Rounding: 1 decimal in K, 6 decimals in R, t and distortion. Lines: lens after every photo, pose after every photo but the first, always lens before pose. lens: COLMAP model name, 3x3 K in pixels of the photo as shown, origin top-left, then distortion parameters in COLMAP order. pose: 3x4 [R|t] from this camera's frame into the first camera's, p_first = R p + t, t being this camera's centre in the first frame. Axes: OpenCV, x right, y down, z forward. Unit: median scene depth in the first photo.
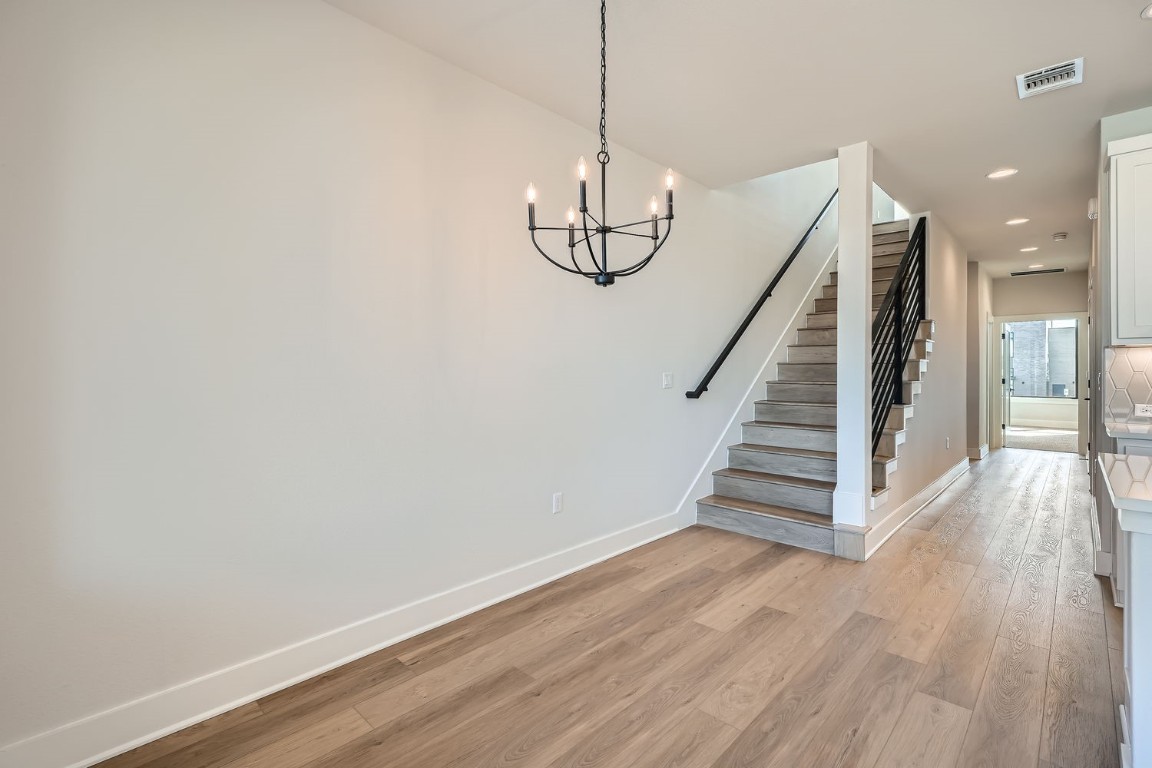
lens RADIAL K [[521.8, 0, 576.3], [0, 521.8, 370.3], [0, 0, 1]] dist [-0.002309, -0.000278]
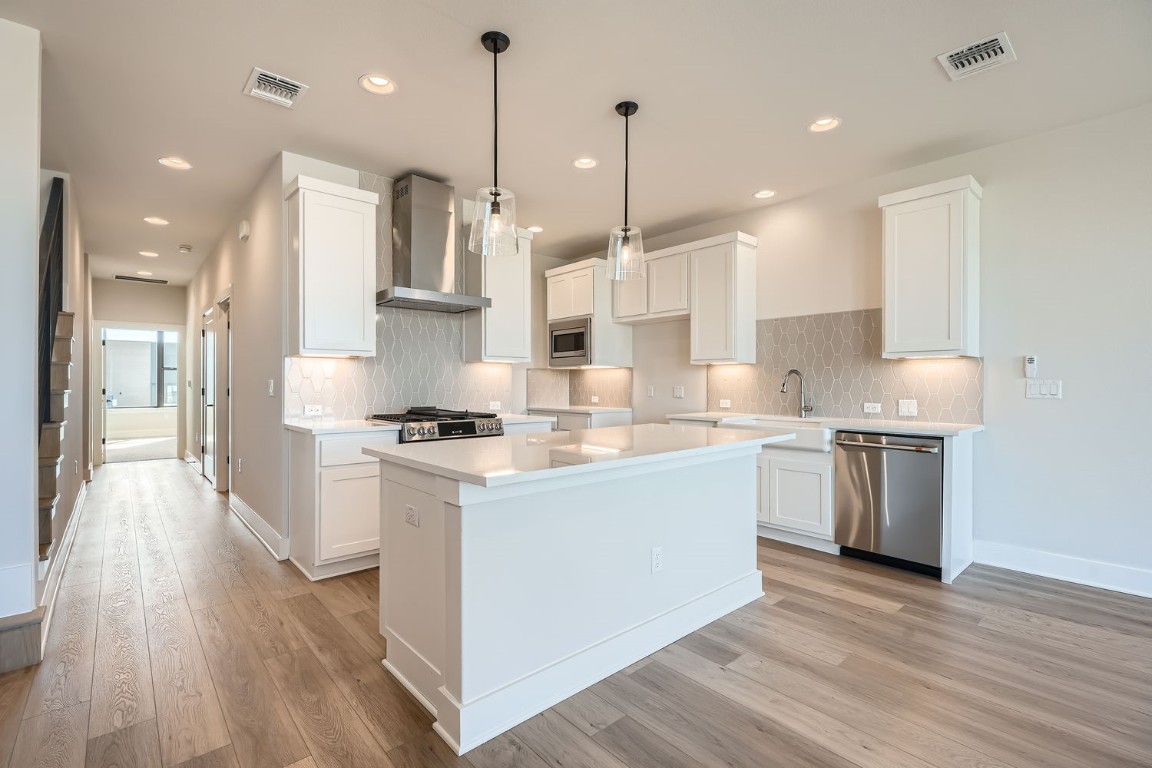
lens RADIAL K [[520.7, 0, 575.6], [0, 520.7, 381.7], [0, 0, 1]] dist [-0.004664, -0.000629]
pose [[0.083961, 0.000550, 0.996469, -0.036503], [-0.001202, 0.999999, -0.000450, 0.006807], [-0.996468, -0.001160, 0.083961, 0.205988]]
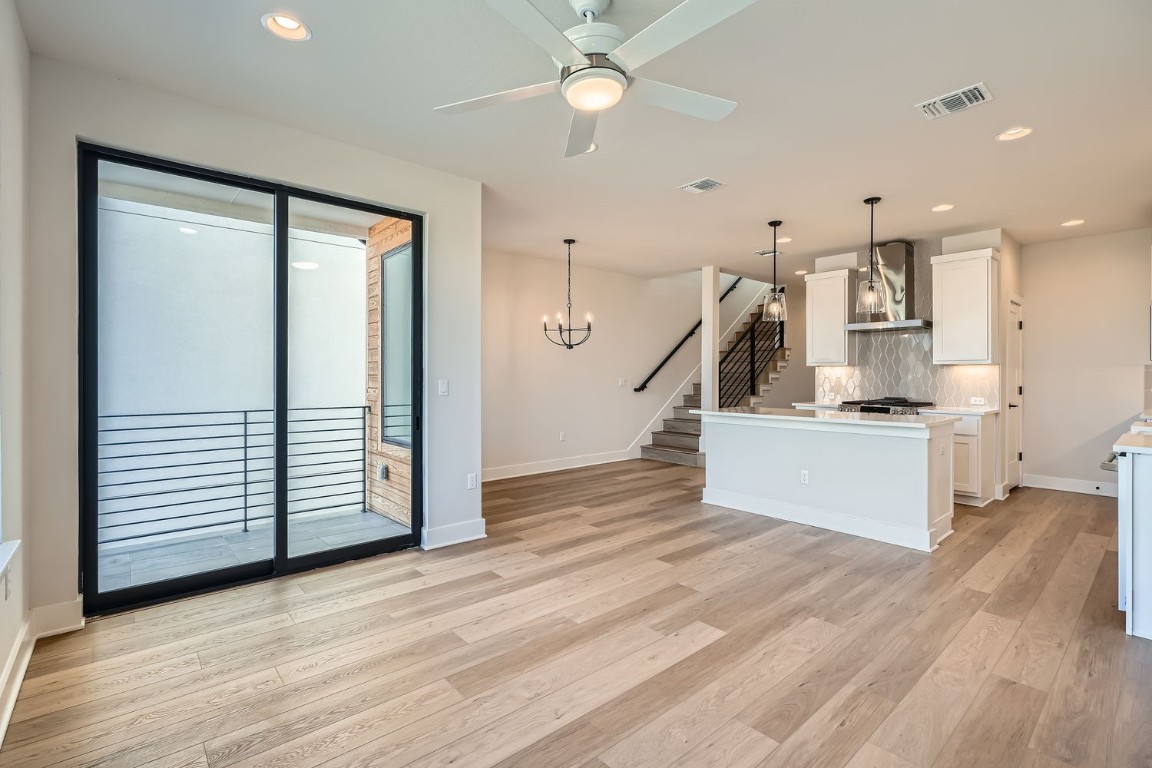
lens RADIAL K [[520.7, 0, 575.6], [0, 520.7, 381.7], [0, 0, 1]] dist [-0.004664, -0.000629]
pose [[0.996352, 0.002456, -0.085309, 0.159500], [-0.001486, 0.999934, 0.011423, -0.003805], [0.085331, -0.011255, 0.996289, -0.916283]]
